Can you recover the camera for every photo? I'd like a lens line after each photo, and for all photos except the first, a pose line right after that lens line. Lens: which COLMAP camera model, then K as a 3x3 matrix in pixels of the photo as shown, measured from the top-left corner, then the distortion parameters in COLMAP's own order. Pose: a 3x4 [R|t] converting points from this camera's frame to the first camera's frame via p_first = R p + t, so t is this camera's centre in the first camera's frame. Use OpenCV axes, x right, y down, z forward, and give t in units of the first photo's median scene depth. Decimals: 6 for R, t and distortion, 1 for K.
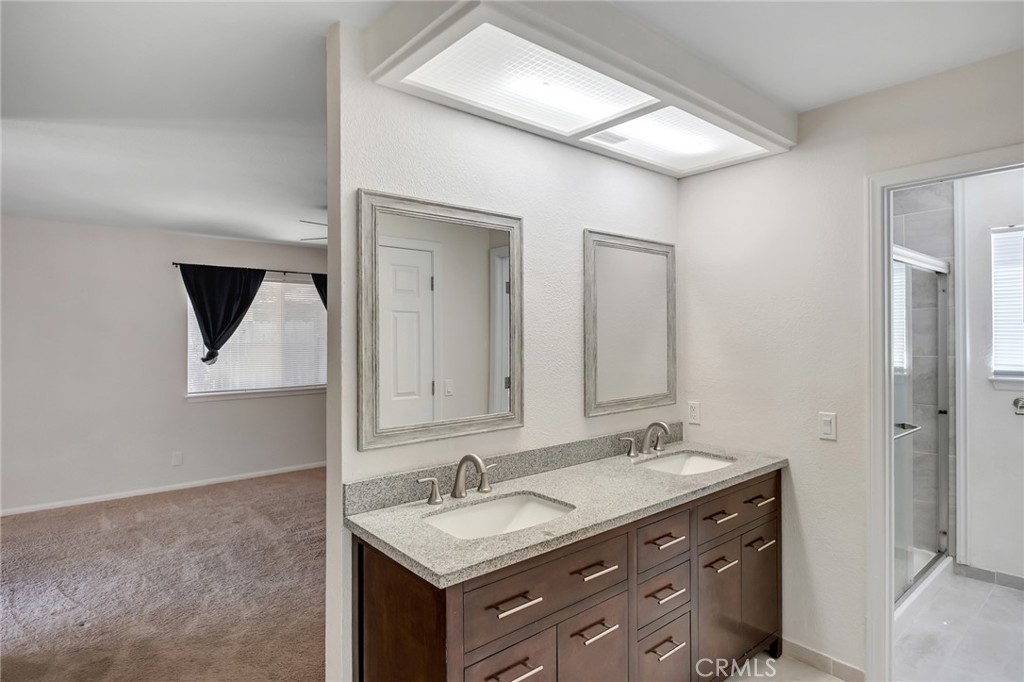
lens RADIAL K [[555.5, 0, 516.0], [0, 555.5, 338.2], [0, 0, 1]] dist [0.004847, -0.001161]
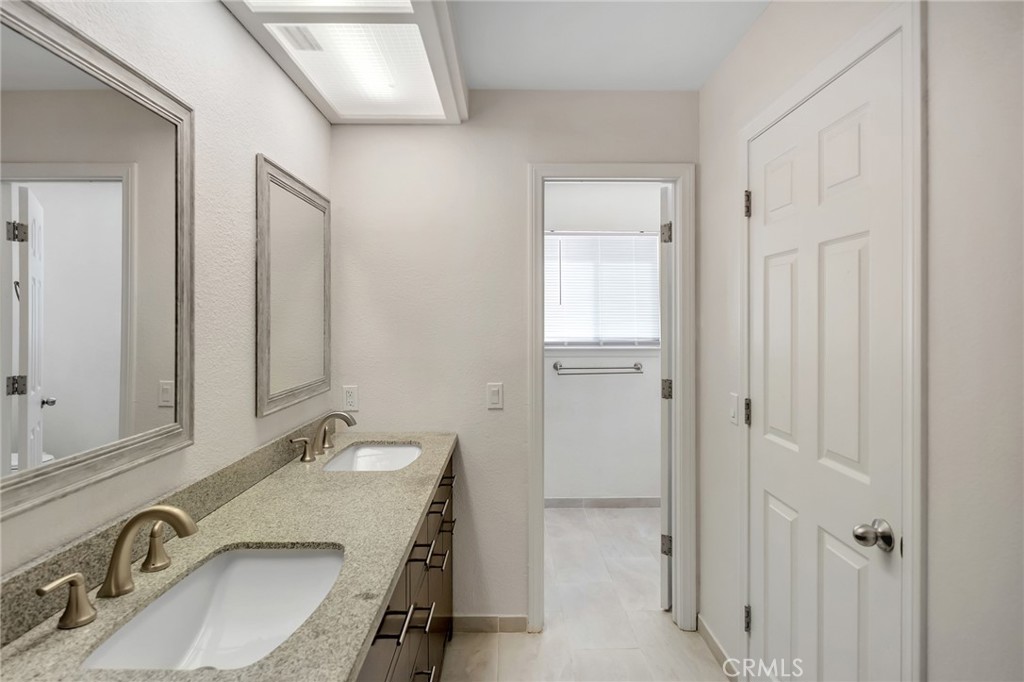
lens RADIAL K [[555.5, 0, 513.0], [0, 555.5, 324.1], [0, 0, 1]] dist [0.004847, -0.001161]
pose [[0.640874, 0.000806, 0.767645, -0.237098], [0.000164, 0.999999, -0.001186, 0.025312], [-0.767646, 0.000886, 0.640874, 0.324064]]
